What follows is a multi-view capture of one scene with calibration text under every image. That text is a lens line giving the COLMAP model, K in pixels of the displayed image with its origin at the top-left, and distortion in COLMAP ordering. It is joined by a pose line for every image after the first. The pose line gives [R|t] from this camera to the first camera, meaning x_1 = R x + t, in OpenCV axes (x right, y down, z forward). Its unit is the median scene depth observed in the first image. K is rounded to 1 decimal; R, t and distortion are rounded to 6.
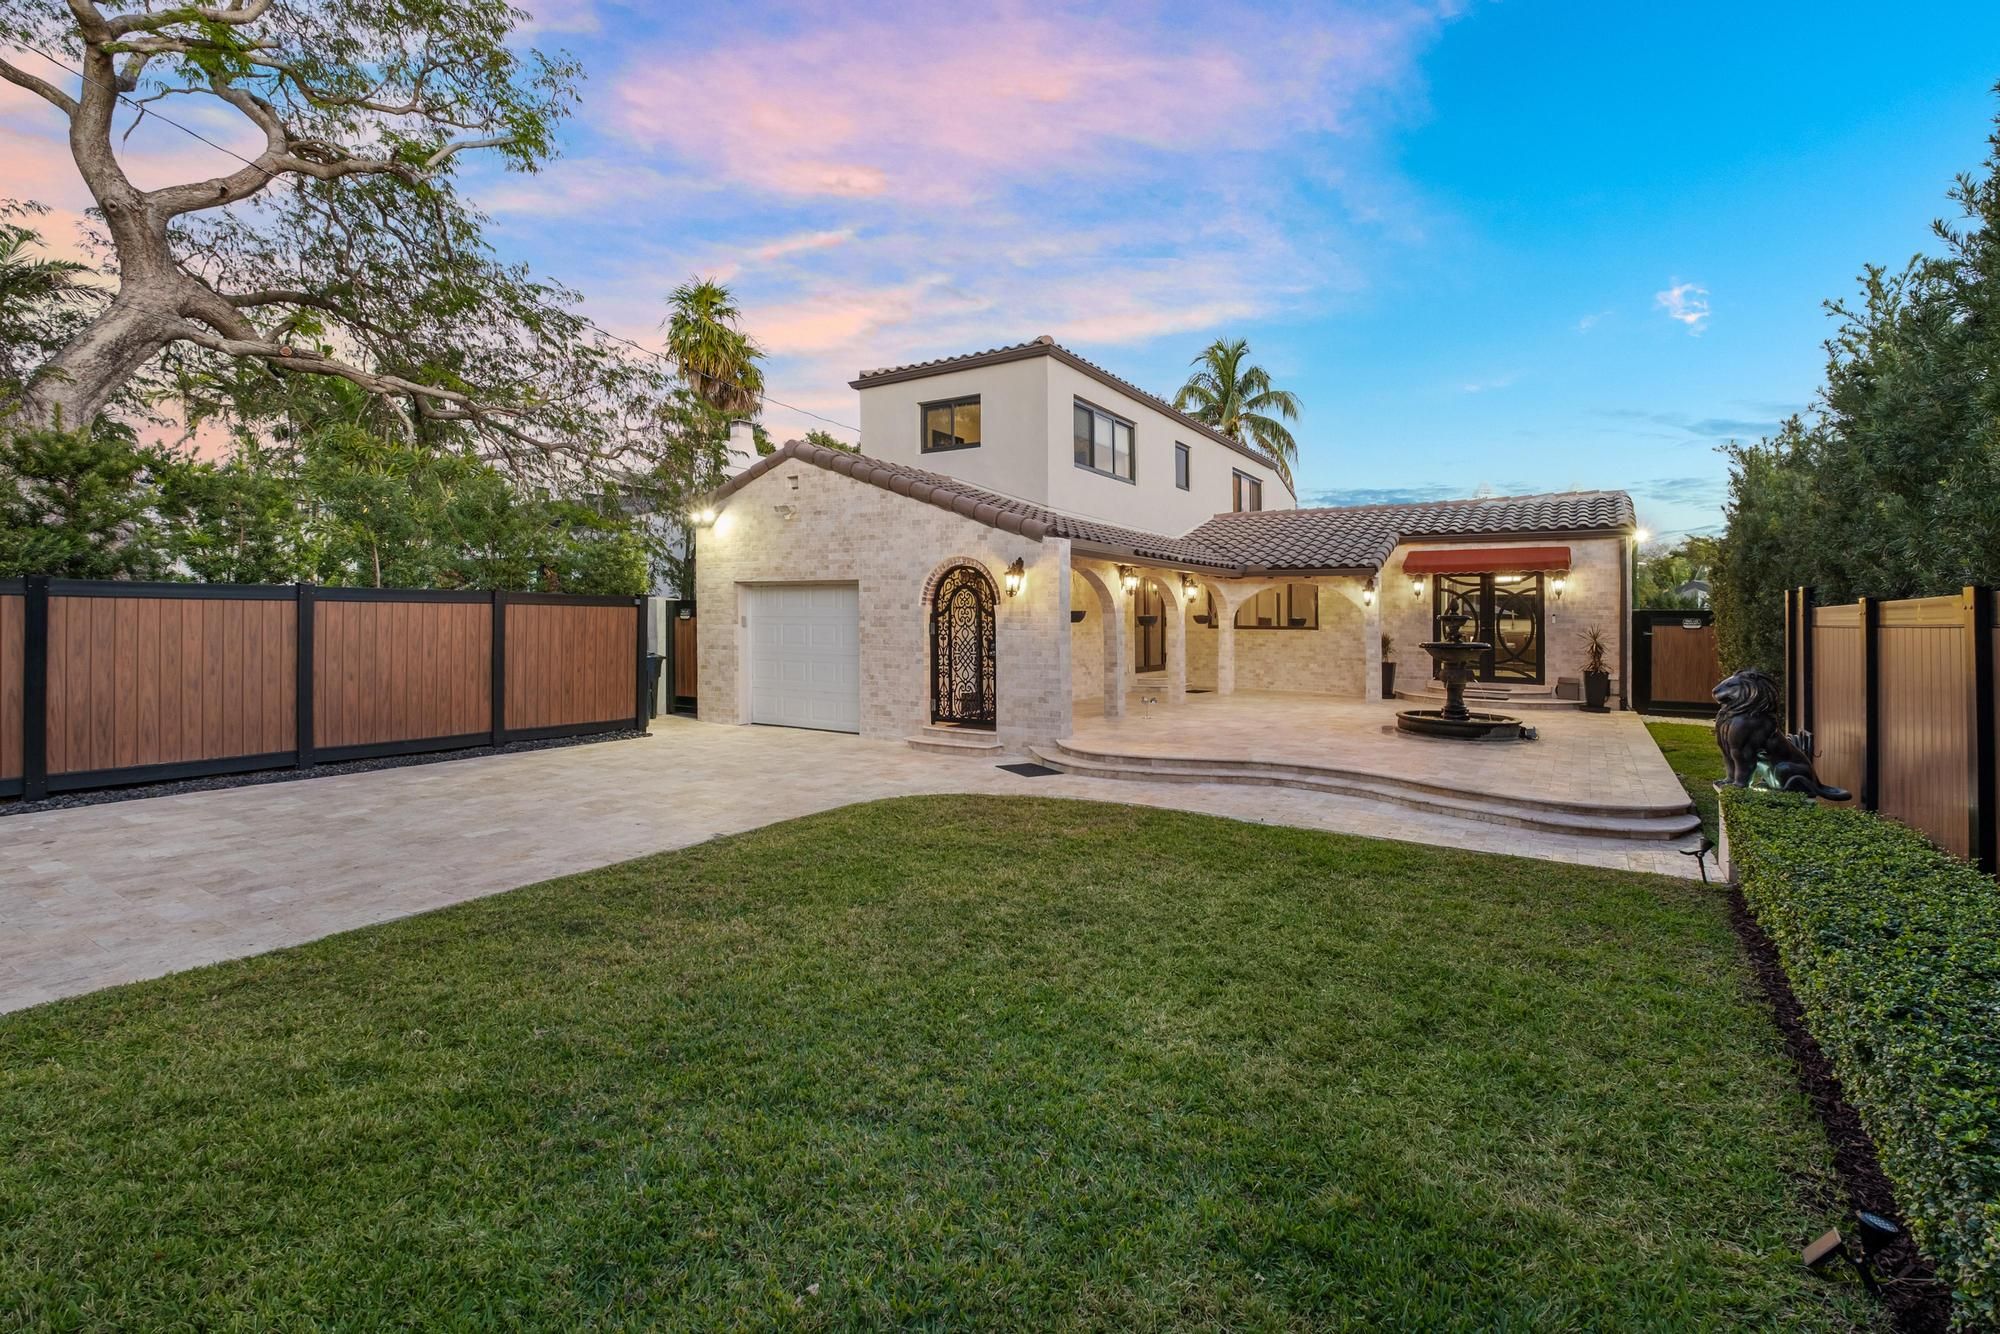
lens RADIAL K [[884.3, 0, 1004.8], [0, 884.3, 634.1], [0, 0, 1]] dist [0.021100, 0.000025]
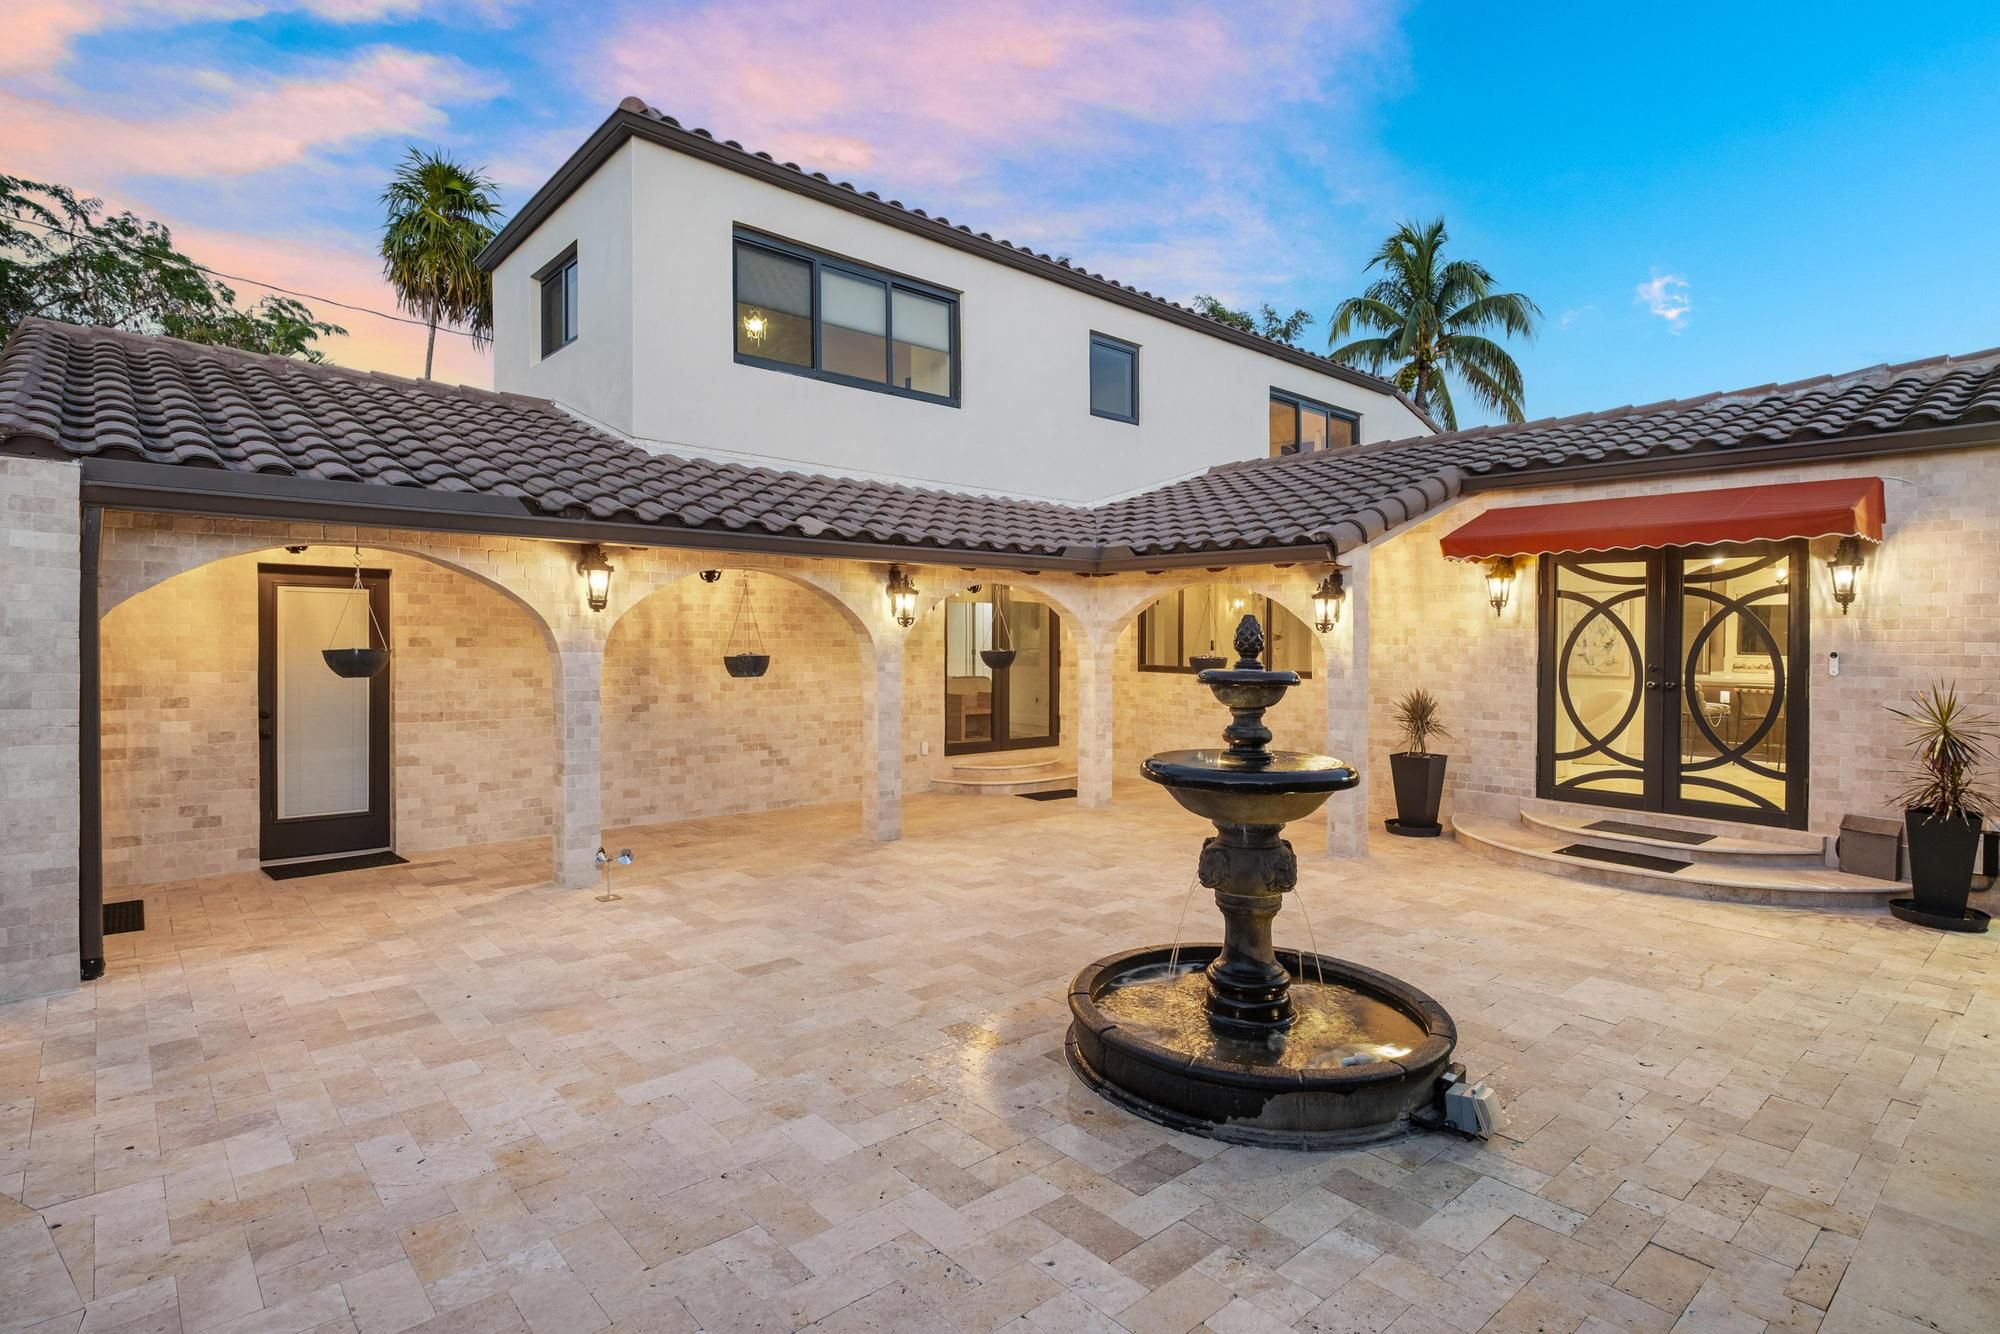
lens RADIAL K [[987.5, 0, 1000.0], [0, 987.5, 667.0], [0, 0, 1]] dist [0.004080, 0.000752]
pose [[0.962467, 0.007768, -0.271288, 0.357145], [-0.004203, 0.999897, 0.013722, -0.019039], [0.271366, -0.012067, 0.962401, 0.451125]]
